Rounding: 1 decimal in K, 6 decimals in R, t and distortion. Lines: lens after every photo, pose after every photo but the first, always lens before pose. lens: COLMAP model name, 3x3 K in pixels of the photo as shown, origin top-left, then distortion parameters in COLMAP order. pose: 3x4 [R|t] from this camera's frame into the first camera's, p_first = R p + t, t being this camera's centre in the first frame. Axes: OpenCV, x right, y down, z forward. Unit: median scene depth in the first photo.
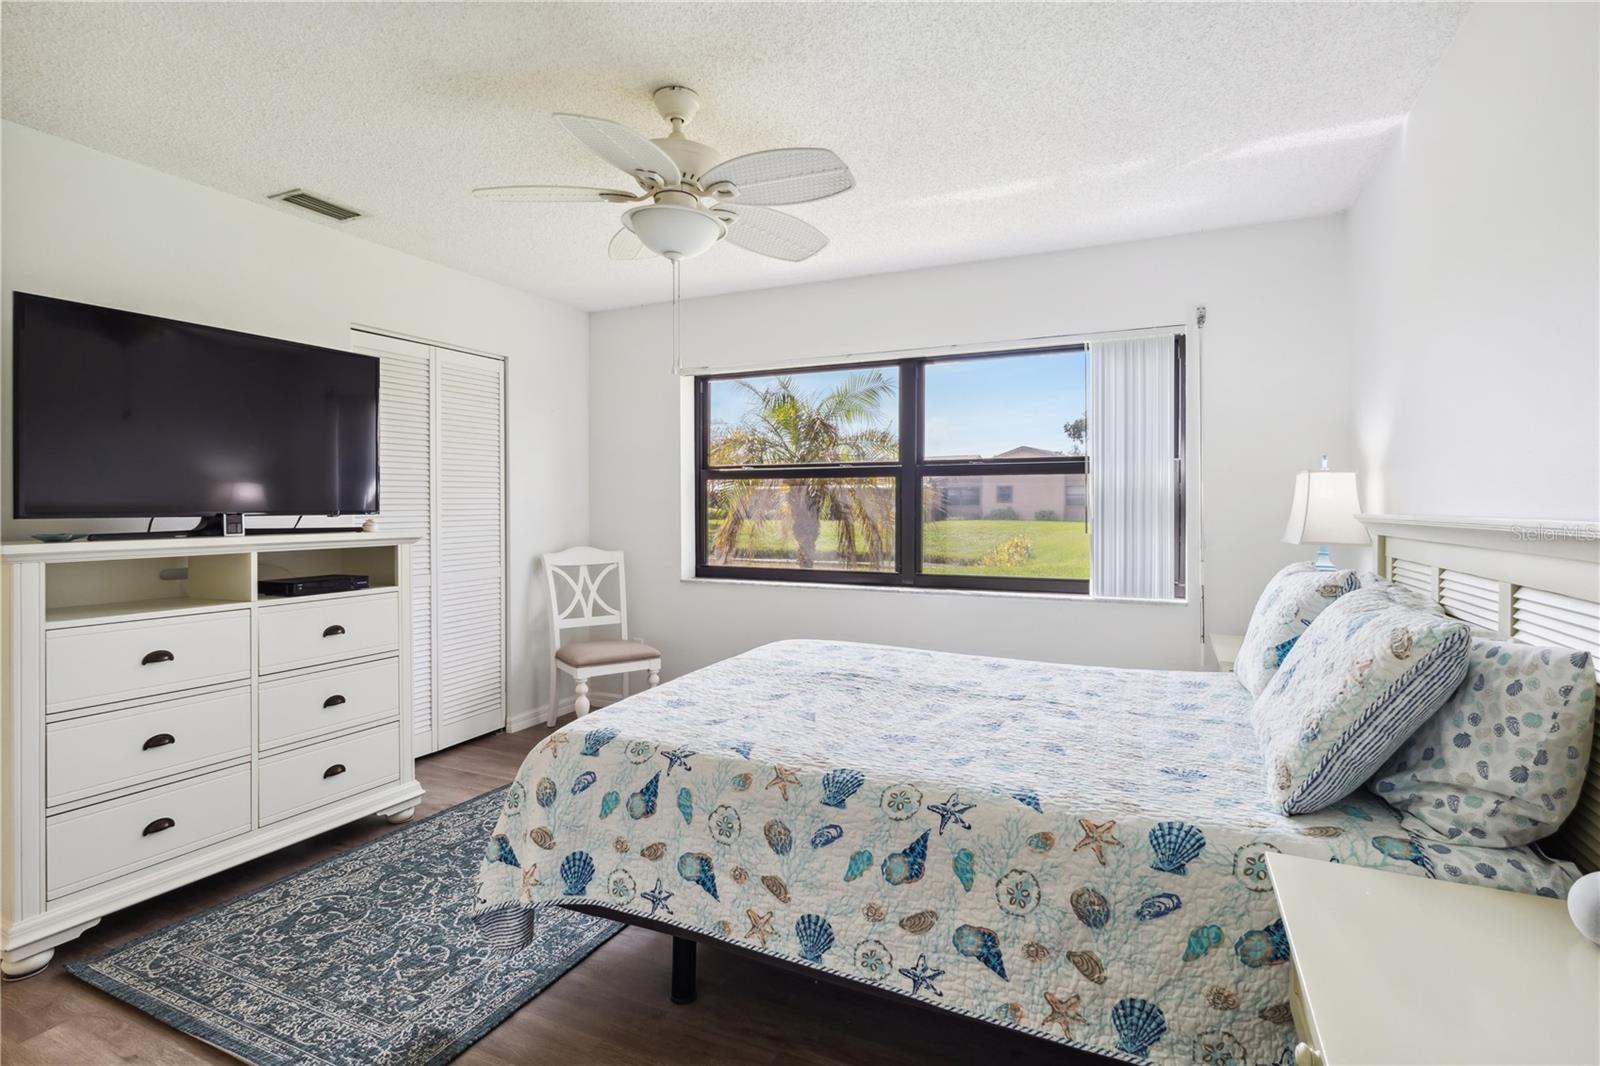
lens RADIAL K [[847.2, 0, 800.0], [0, 847.2, 533.0], [0, 0, 1]] dist [0.015283, -0.000124]
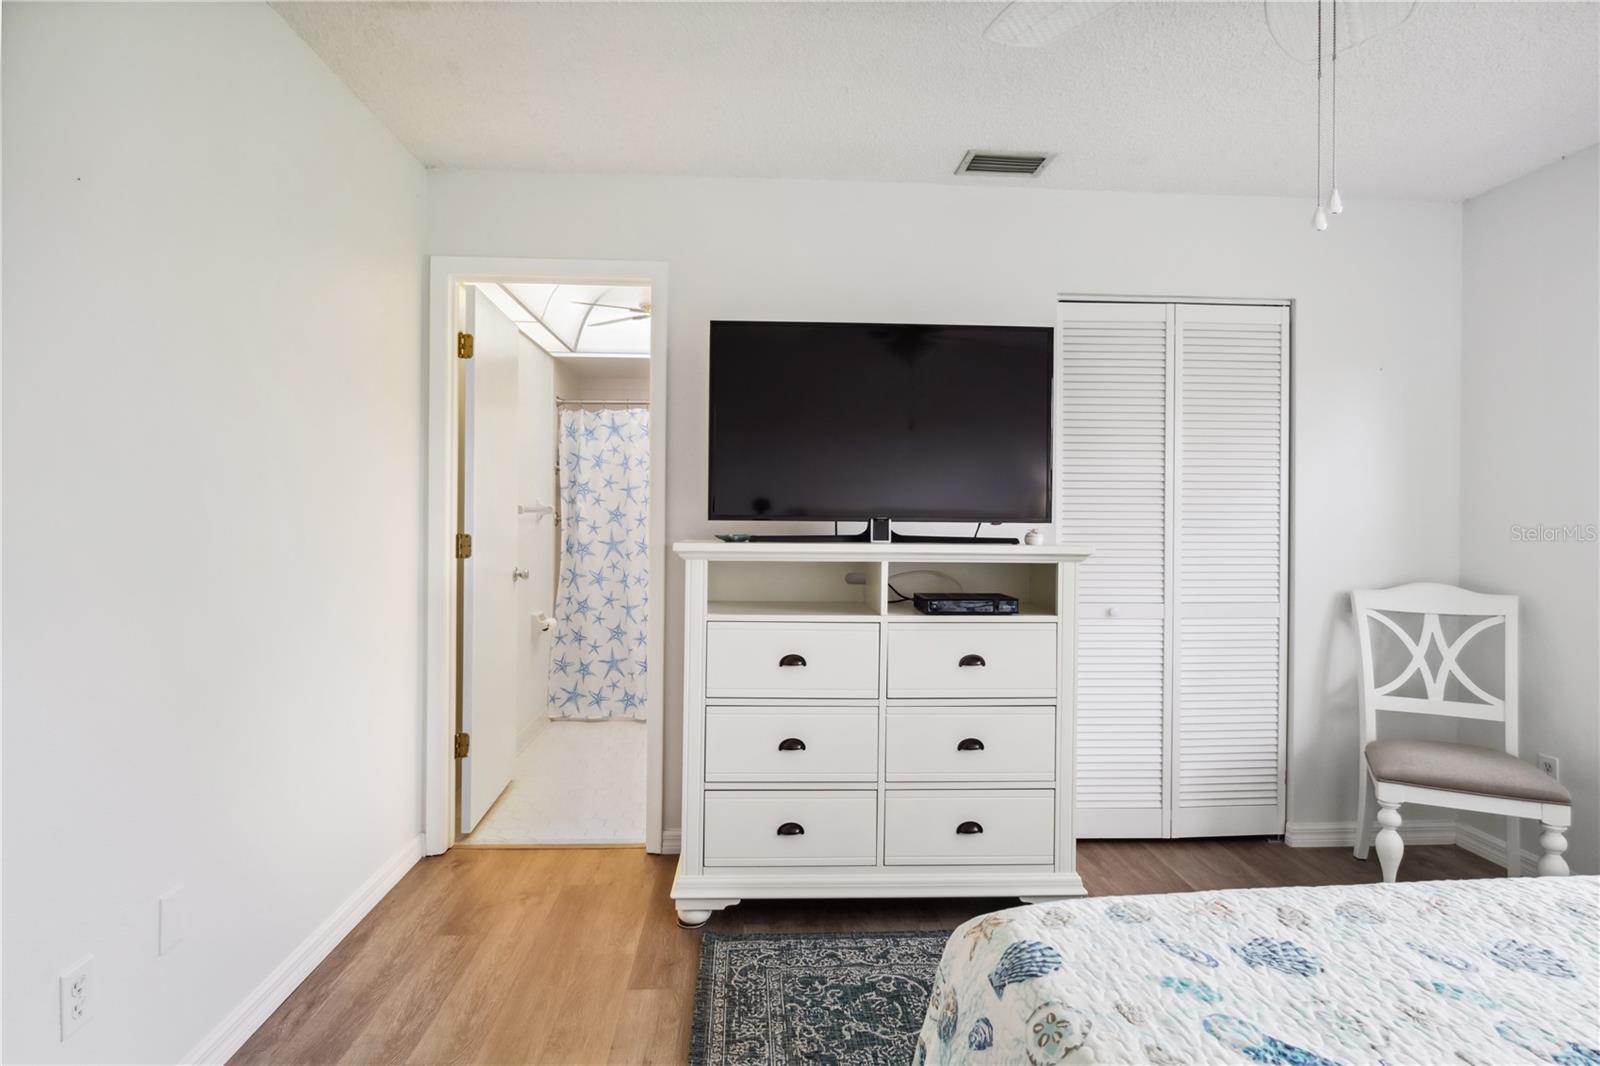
lens RADIAL K [[845.5, 0, 795.2], [0, 845.5, 521.2], [0, 0, 1]] dist [-0.000768, 0.000583]
pose [[0.466587, 0.015331, -0.884342, 0.098047], [-0.041191, 0.999142, -0.004412, -0.010657], [0.883515, 0.038485, 0.466818, 0.426891]]
